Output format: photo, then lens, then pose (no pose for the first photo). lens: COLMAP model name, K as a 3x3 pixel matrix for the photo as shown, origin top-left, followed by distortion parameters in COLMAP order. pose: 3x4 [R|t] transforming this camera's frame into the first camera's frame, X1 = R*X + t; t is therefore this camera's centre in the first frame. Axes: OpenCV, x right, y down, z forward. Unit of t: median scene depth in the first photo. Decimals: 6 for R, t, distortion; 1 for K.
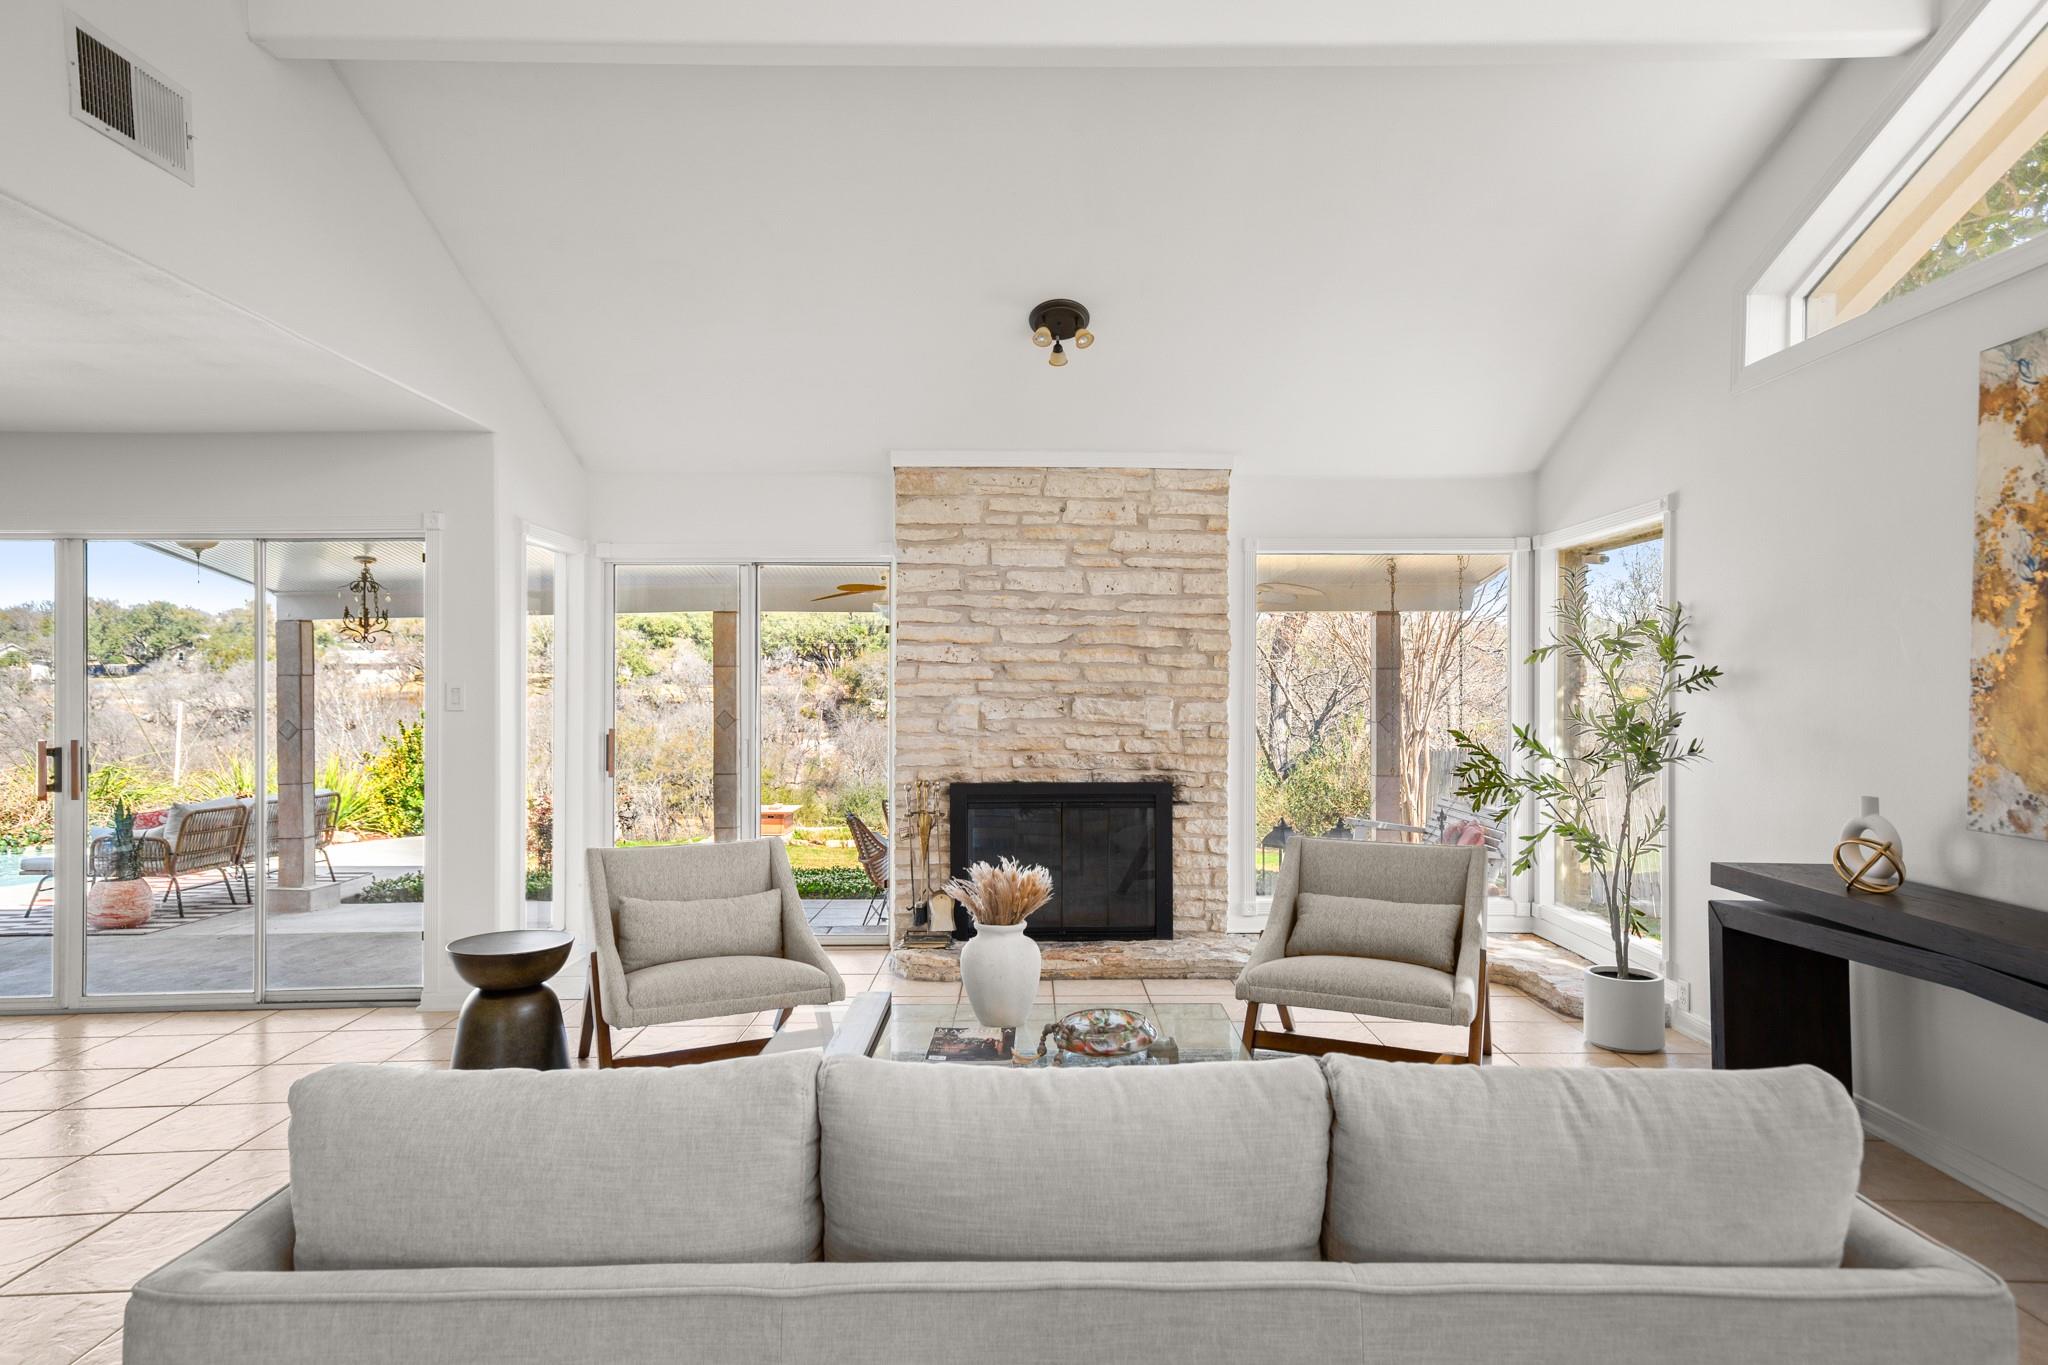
lens RADIAL K [[1209.4, 0, 1030.2], [0, 1209.4, 686.1], [0, 0, 1]] dist [0.032181, -0.000385]
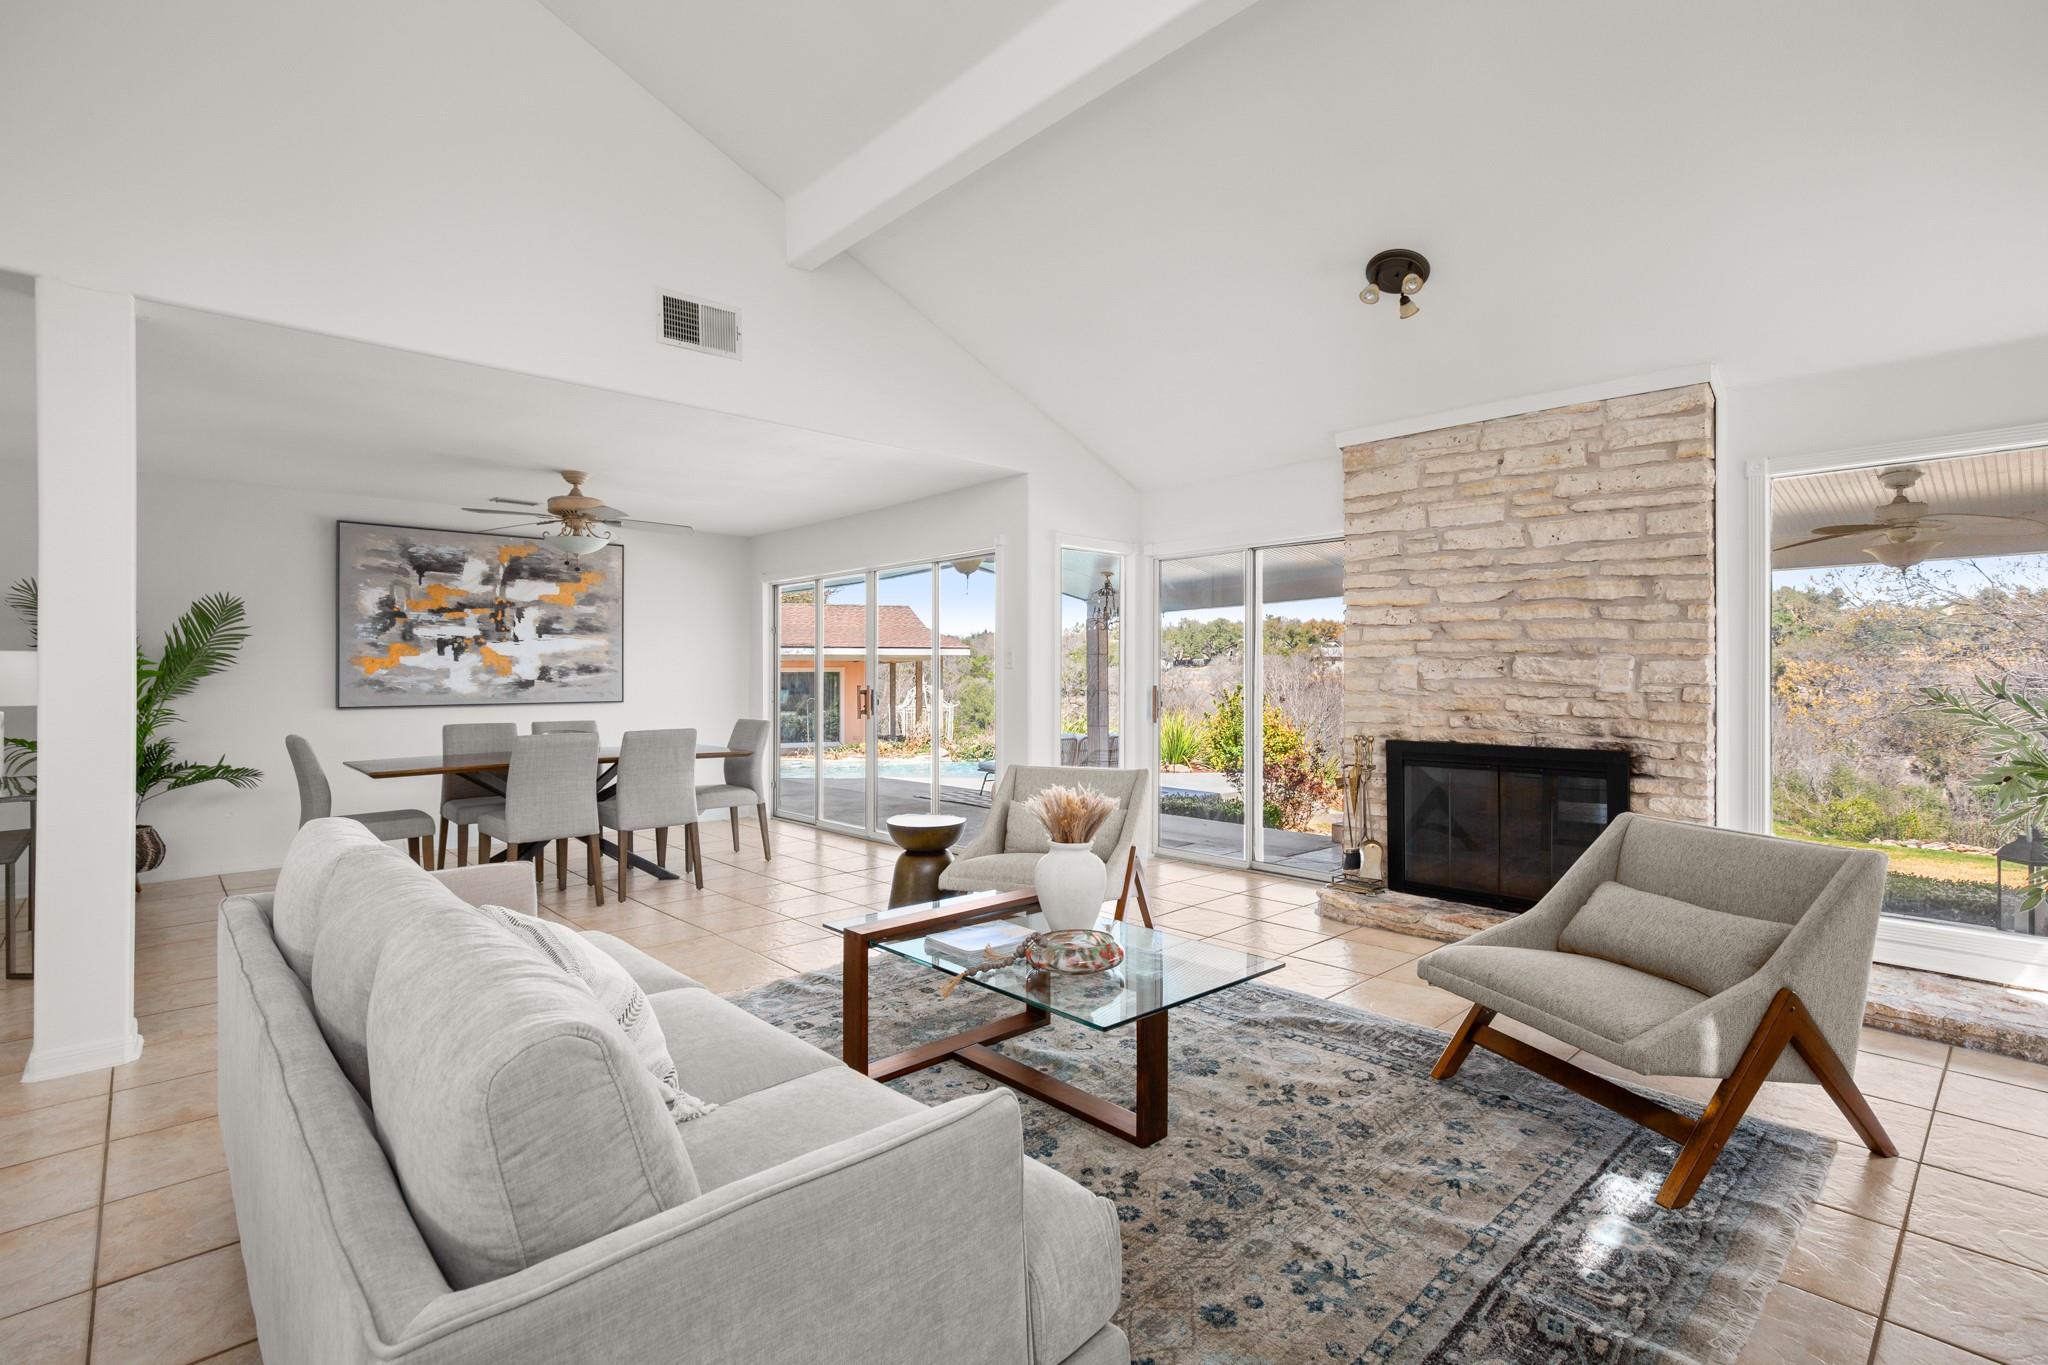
lens RADIAL K [[955.2, 0, 1024.0], [0, 955.2, 672.3], [0, 0, 1]] dist [-0.011334, 0.000069]
pose [[0.677109, -0.001013, -0.735882, 0.326650], [0.000182, 0.999999, -0.001210, 0.022609], [0.735883, 0.000685, 0.677109, 0.207440]]
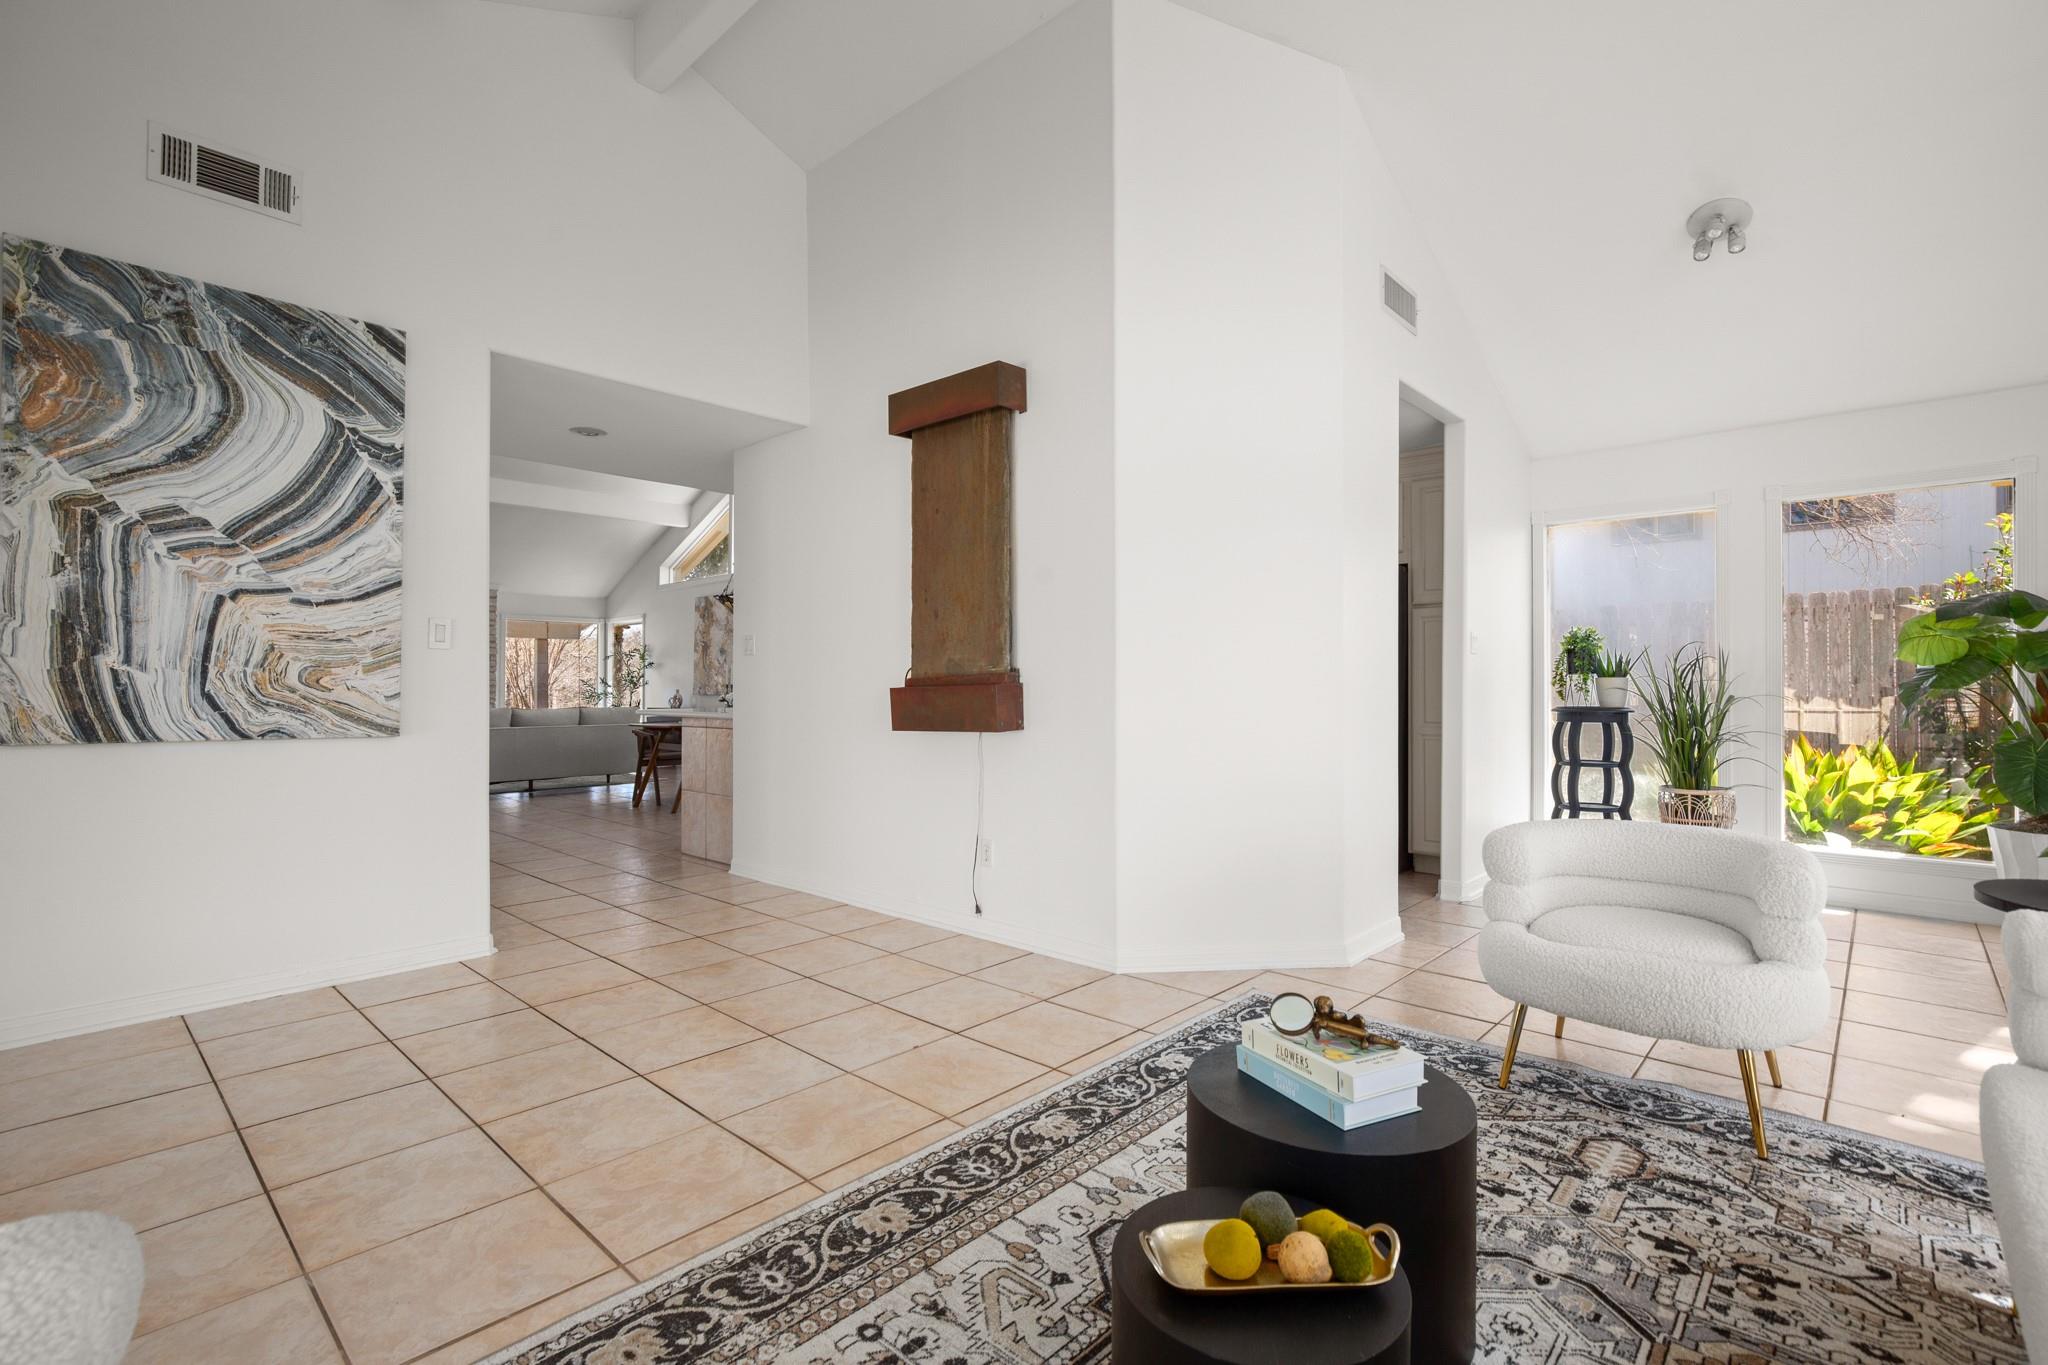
lens RADIAL K [[933.6, 0, 1035.1], [0, 933.6, 683.7], [0, 0, 1]] dist [-0.012626, 0.006406]
pose [[0.678634, 0.005434, 0.734457, -0.572127], [-0.004183, 0.999985, -0.003534, 0.043244], [-0.734465, -0.000673, 0.678646, -1.382272]]
